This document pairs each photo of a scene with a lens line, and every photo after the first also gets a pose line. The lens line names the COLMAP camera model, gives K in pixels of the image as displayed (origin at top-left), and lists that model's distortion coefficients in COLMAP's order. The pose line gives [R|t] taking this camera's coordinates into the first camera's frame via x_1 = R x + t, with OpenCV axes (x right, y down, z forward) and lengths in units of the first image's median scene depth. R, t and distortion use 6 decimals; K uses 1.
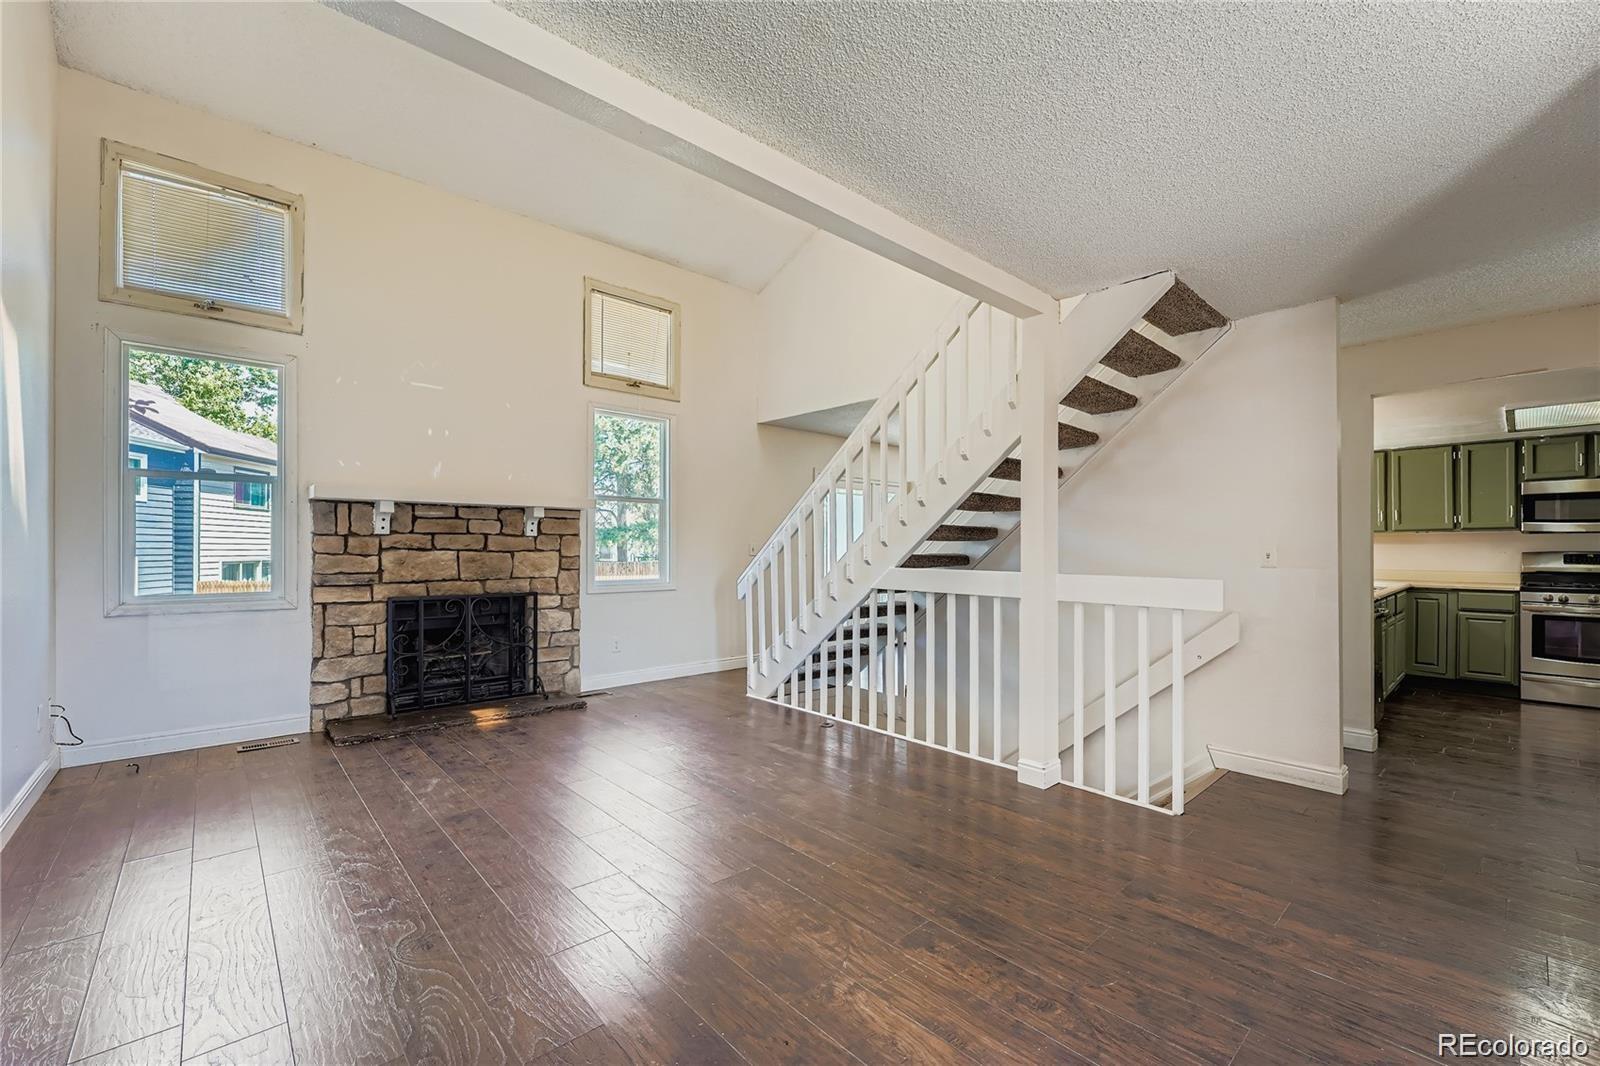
lens RADIAL K [[650.2, 0, 807.2], [0, 650.2, 550.3], [0, 0, 1]] dist [-0.011583, 0.000240]
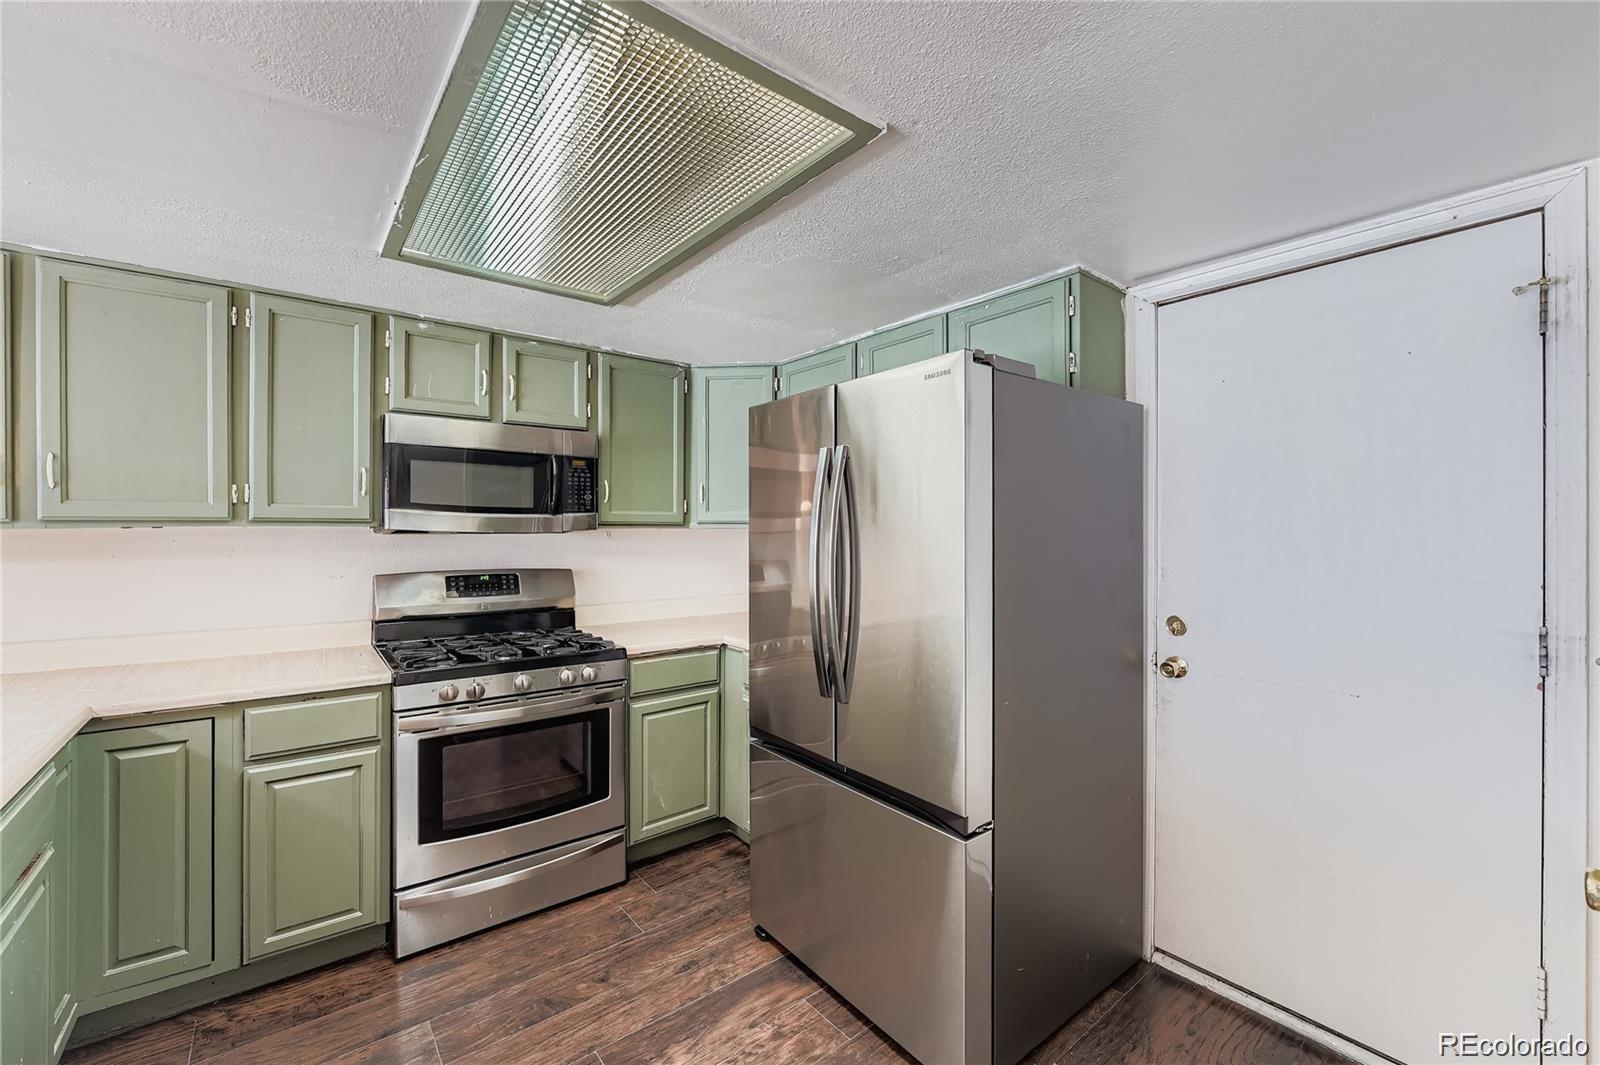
lens RADIAL K [[650.2, 0, 807.2], [0, 650.2, 531.2], [0, 0, 1]] dist [-0.011583, 0.000240]
pose [[0.053013, -0.002548, 0.998591, 0.140116], [-0.003066, 0.999992, 0.002715, -0.006092], [-0.998589, -0.003206, 0.053004, 0.139204]]
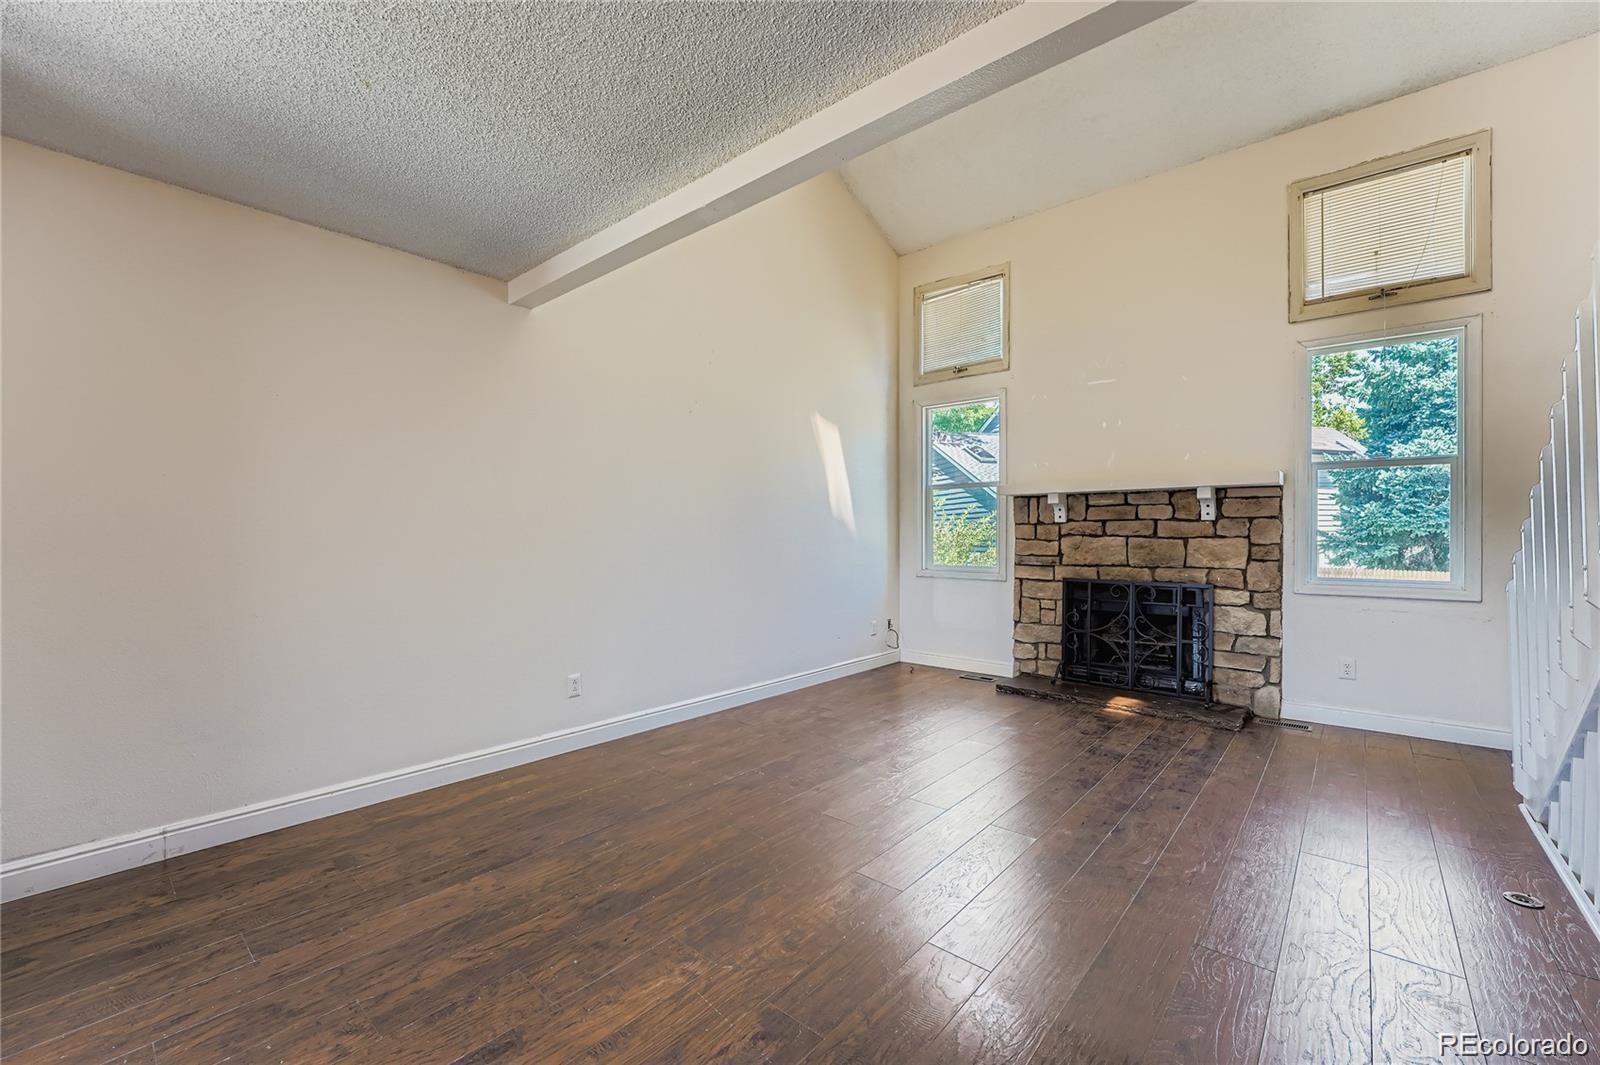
lens RADIAL K [[650.2, 0, 814.8], [0, 650.2, 534.7], [0, 0, 1]] dist [-0.011583, 0.000240]
pose [[0.132300, 0.000014, -0.991210, 0.424305], [0.000231, 1.000000, 0.000045, -0.003009], [0.991210, -0.000235, 0.132300, 0.410040]]
